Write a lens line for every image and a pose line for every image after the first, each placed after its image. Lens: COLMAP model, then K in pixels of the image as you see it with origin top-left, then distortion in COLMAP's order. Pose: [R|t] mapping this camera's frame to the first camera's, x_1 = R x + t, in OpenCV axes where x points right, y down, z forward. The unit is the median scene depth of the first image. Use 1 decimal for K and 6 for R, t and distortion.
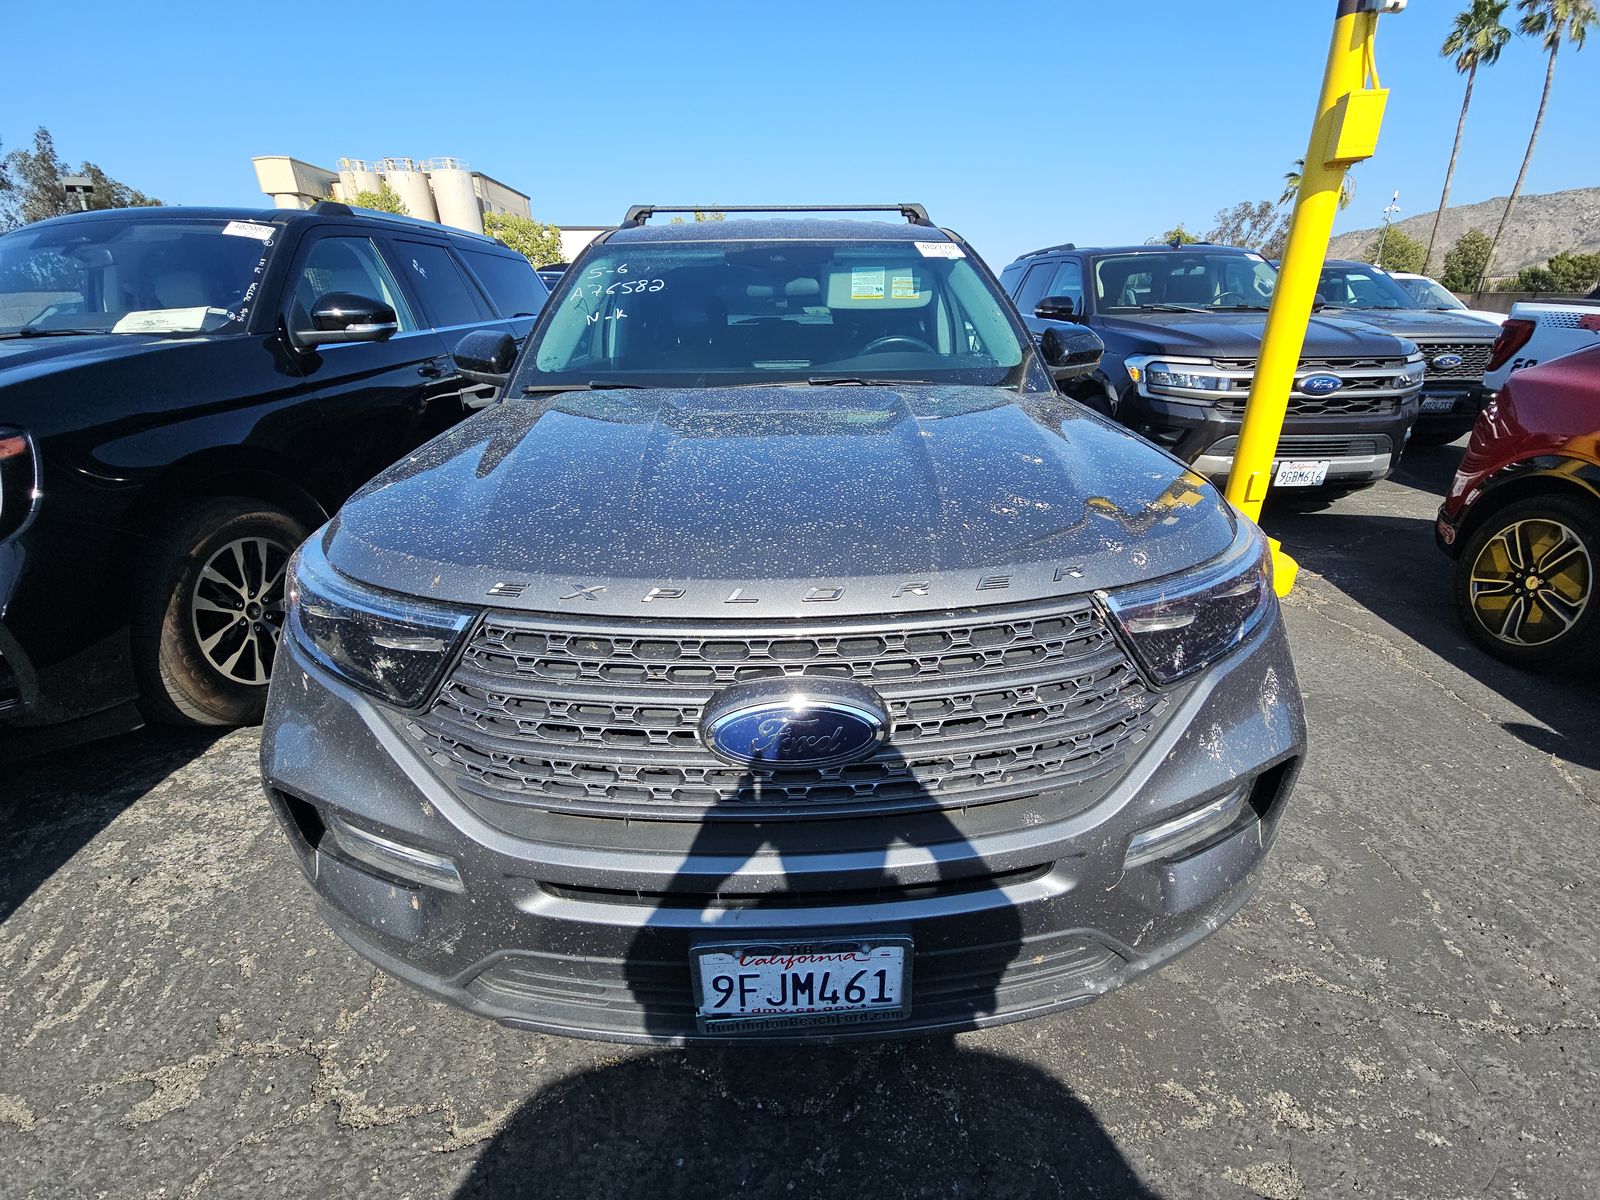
lens RADIAL K [[644.2, 0, 799.5], [0, 644.2, 608.8], [0, 0, 1]] dist [0.001331, -0.009027]
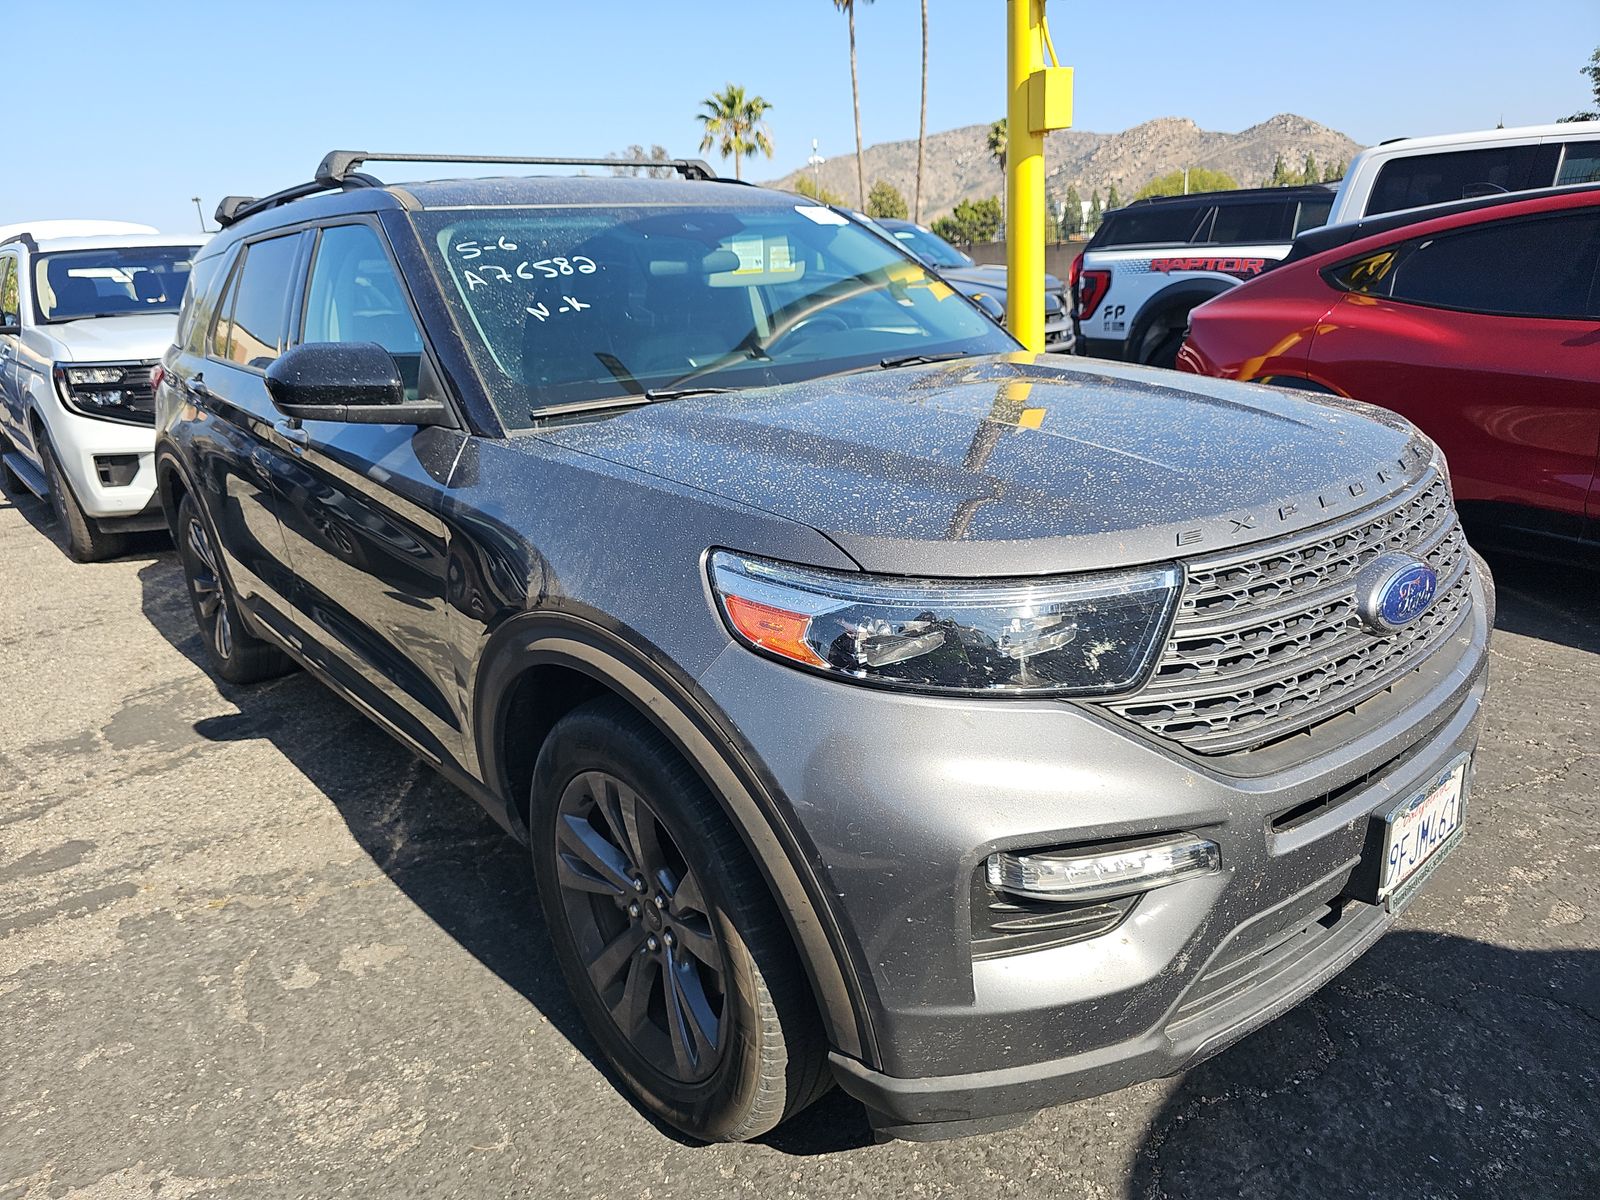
lens RADIAL K [[1057.4, 0, 800.0], [0, 1057.4, 600.0], [0, 0, 1]] dist [0.002372, 0.000213]
pose [[0.782667, -0.216010, 0.583756, -0.691512], [0.302836, 0.951516, -0.053930, -0.010704], [-0.543804, 0.218992, 0.810136, 0.001790]]
